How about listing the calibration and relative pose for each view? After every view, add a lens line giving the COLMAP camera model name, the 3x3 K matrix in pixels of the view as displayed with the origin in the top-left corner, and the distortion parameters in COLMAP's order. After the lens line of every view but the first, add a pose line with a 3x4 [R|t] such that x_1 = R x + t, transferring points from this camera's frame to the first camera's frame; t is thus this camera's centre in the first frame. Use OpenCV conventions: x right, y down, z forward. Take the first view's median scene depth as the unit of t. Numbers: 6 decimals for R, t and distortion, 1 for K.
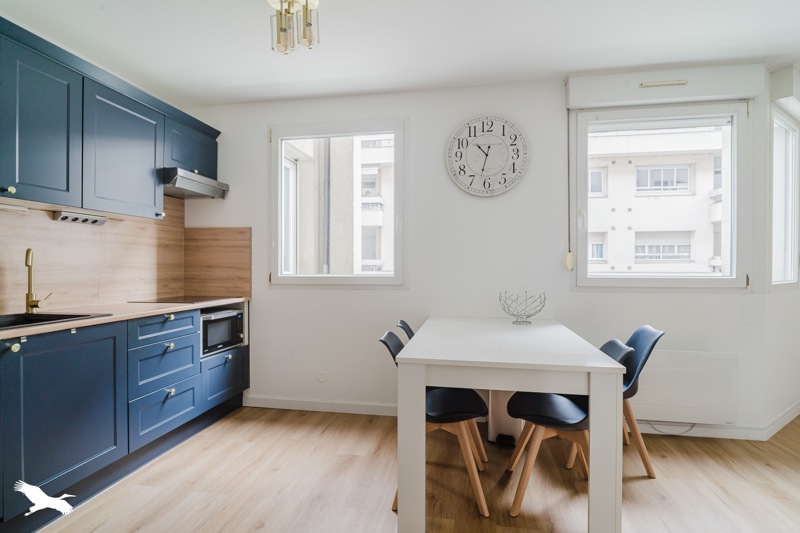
lens RADIAL K [[421.2, 0, 389.2], [0, 421.2, 267.3], [0, 0, 1]] dist [-0.000249, -0.000055]
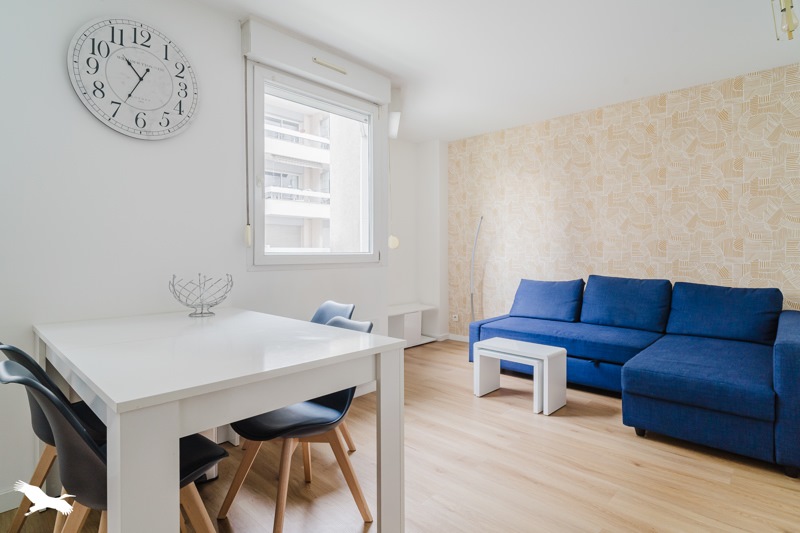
lens RADIAL K [[438.2, 0, 416.6], [0, 438.2, 249.2], [0, 0, 1]] dist [0.000777, 0.000796]
pose [[0.525414, 0.002689, 0.850842, -0.143975], [0.002228, 0.999987, -0.004536, 0.017103], [-0.850844, 0.004279, 0.525401, 0.243666]]
